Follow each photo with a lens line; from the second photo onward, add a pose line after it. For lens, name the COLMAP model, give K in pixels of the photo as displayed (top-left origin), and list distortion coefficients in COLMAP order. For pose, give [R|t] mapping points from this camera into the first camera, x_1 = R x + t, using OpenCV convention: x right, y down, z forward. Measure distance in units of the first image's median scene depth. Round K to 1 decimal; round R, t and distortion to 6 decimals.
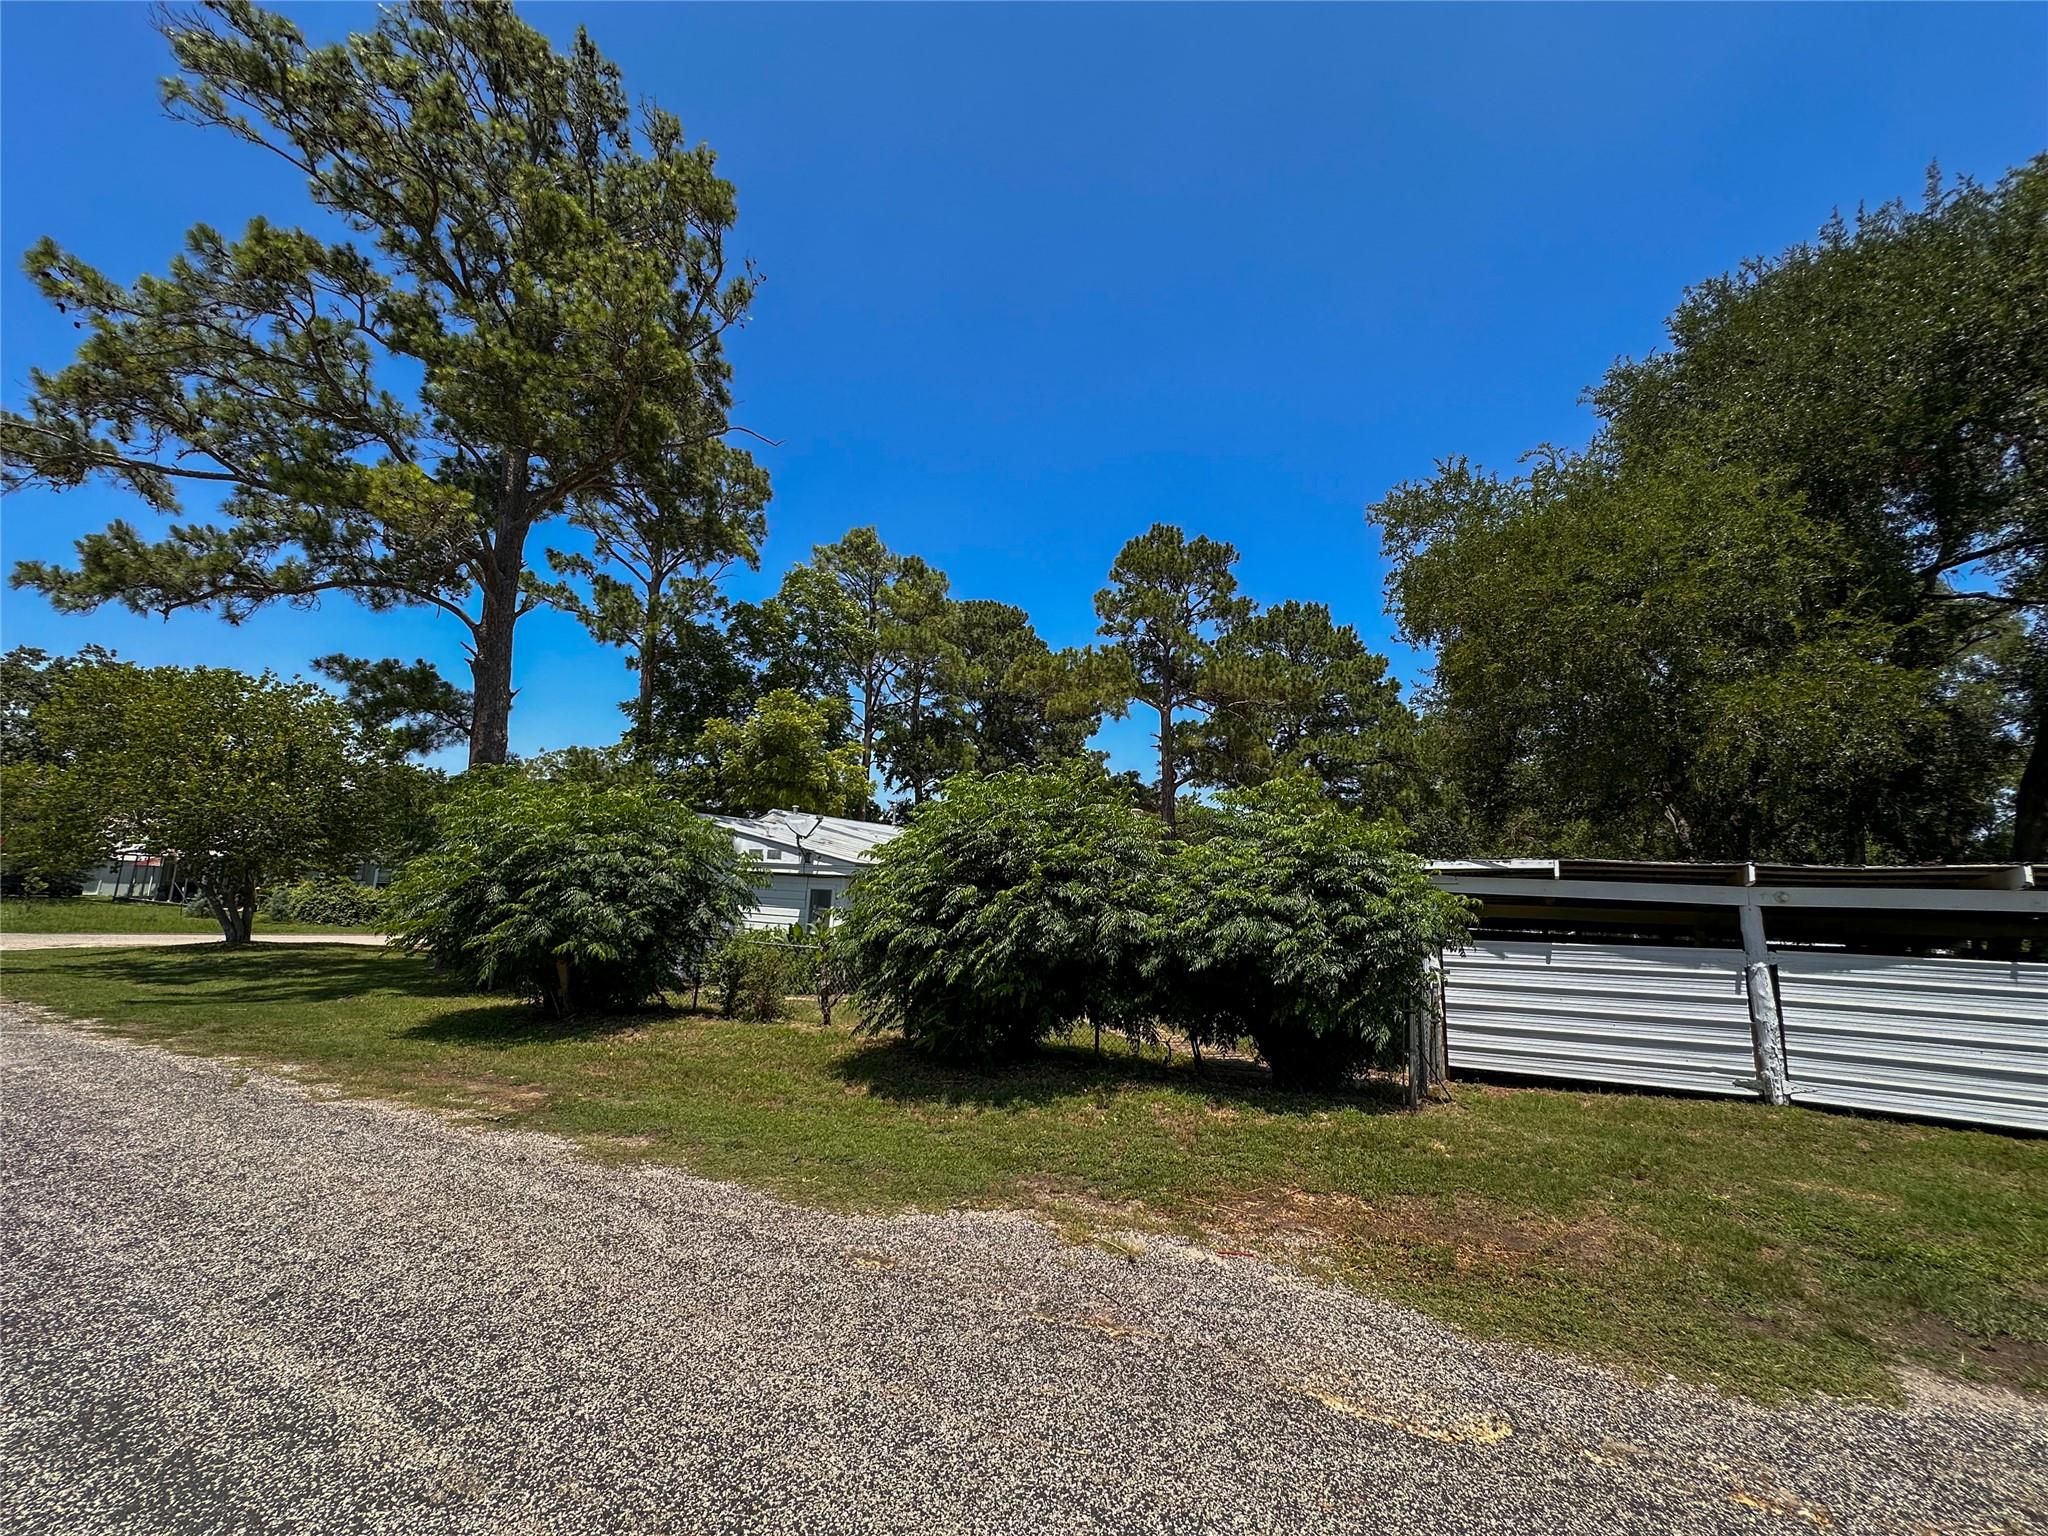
lens RADIAL K [[827.5, 0, 1023.8], [0, 827.5, 765.4], [0, 0, 1]] dist [-0.003603, -0.000342]
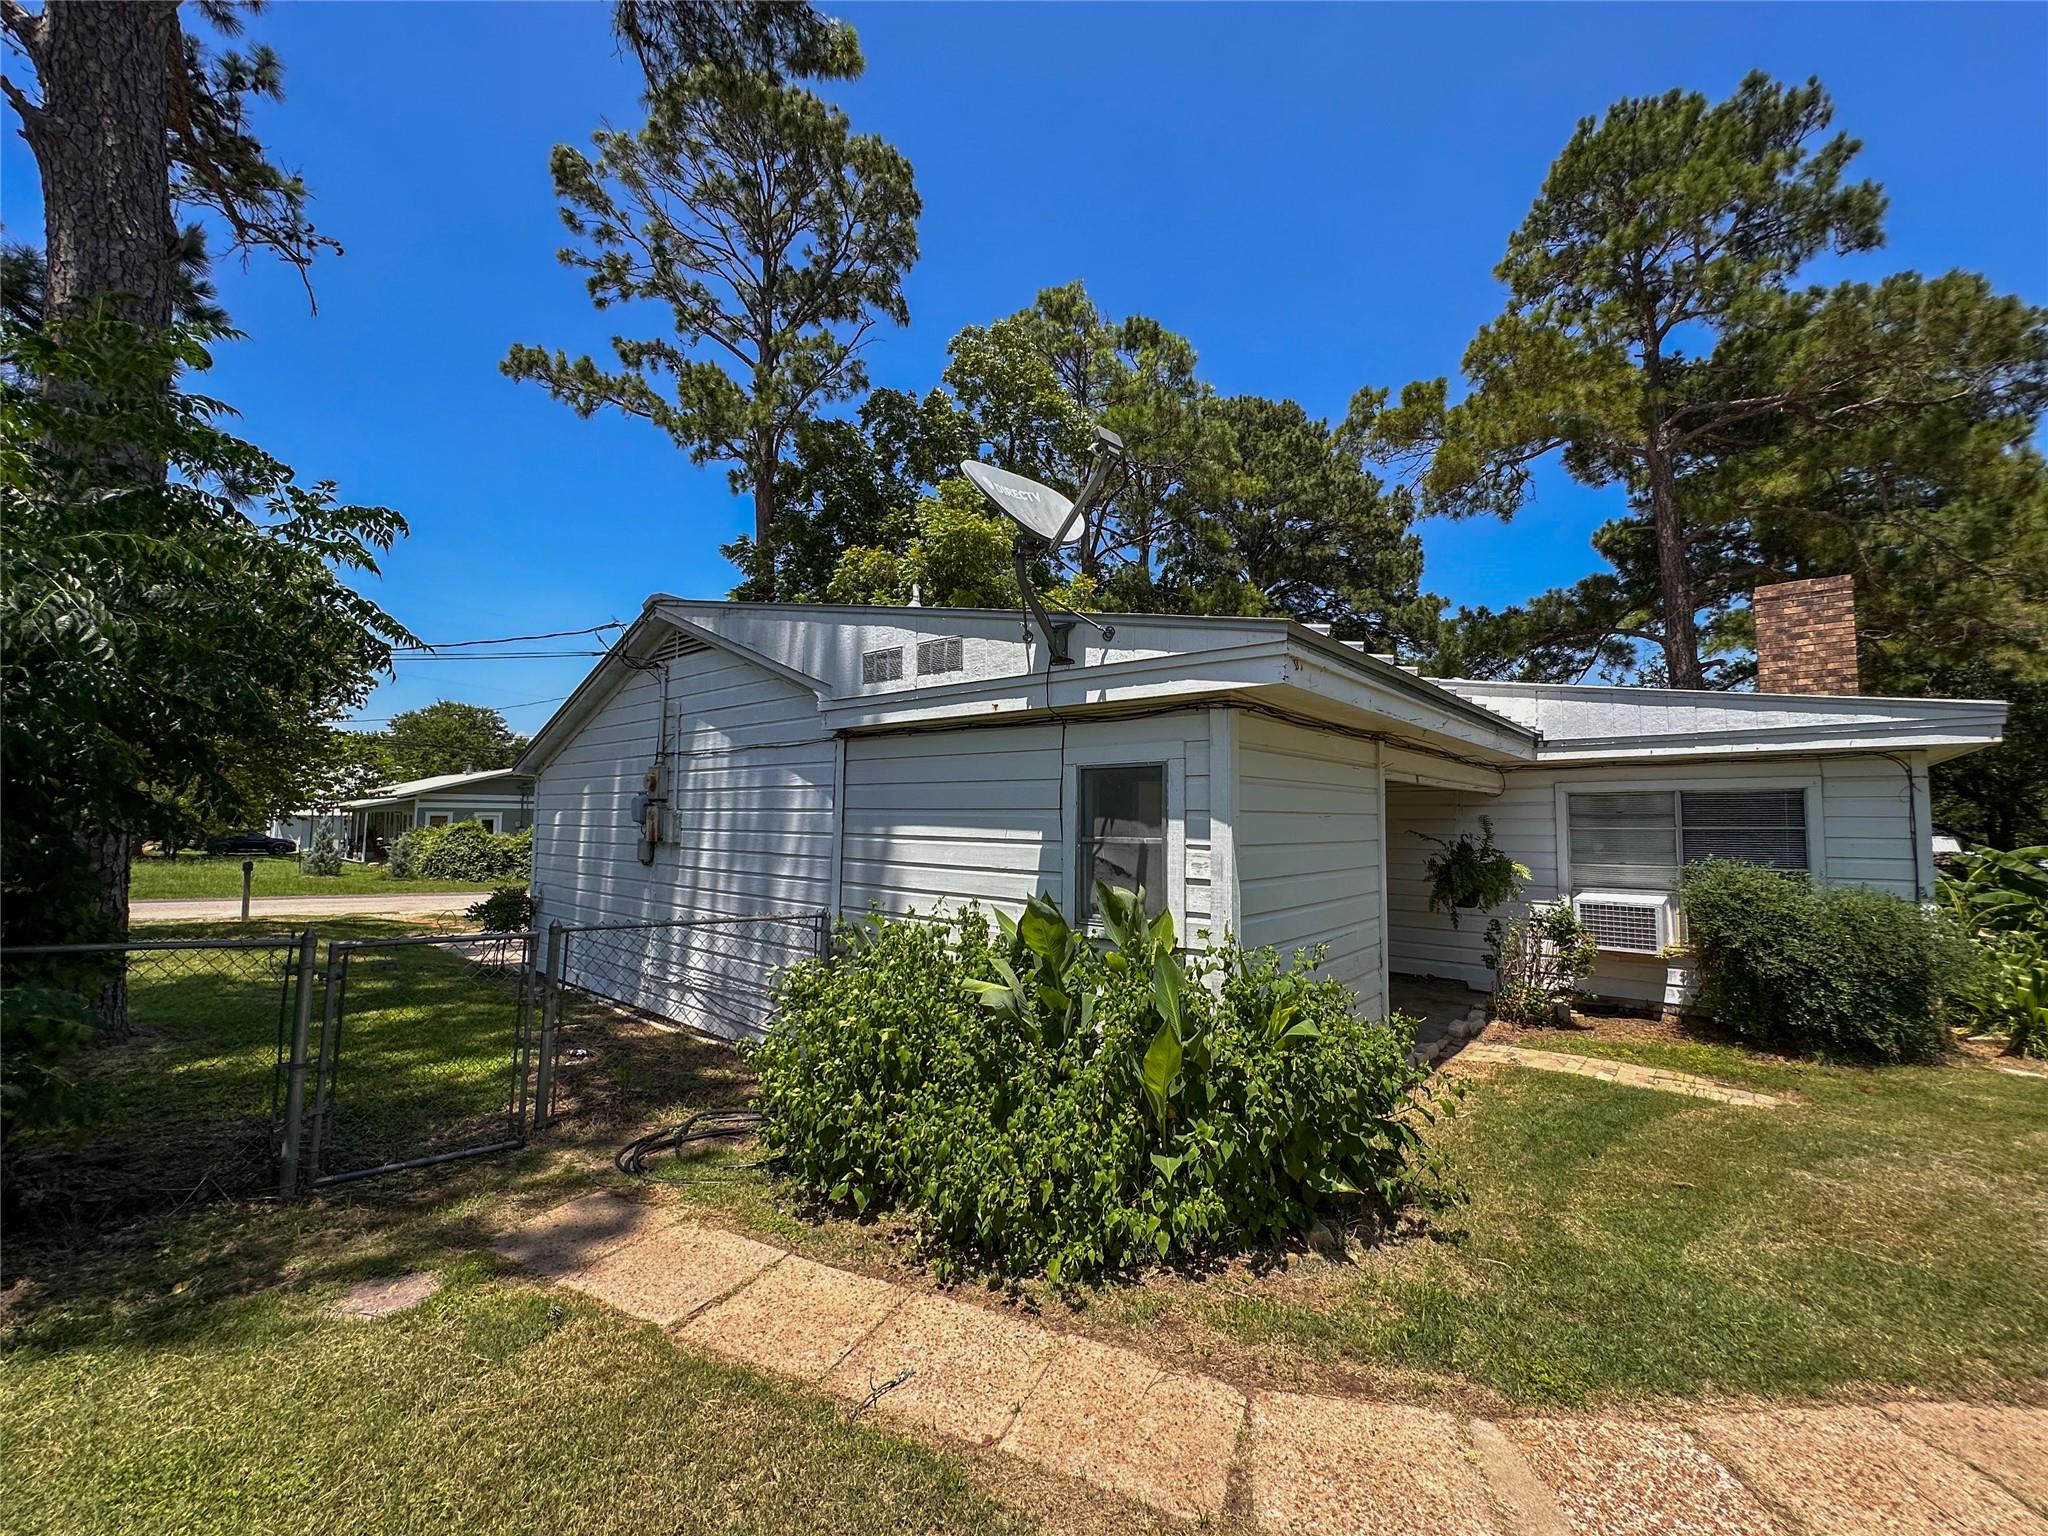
lens RADIAL K [[827.5, 0, 1023.8], [0, 827.5, 765.4], [0, 0, 1]] dist [-0.003603, -0.000342]
pose [[0.974548, -0.040003, -0.220583, -0.113231], [0.054841, 0.996596, 0.061558, 0.069911], [0.217369, -0.072088, 0.973424, 0.387719]]
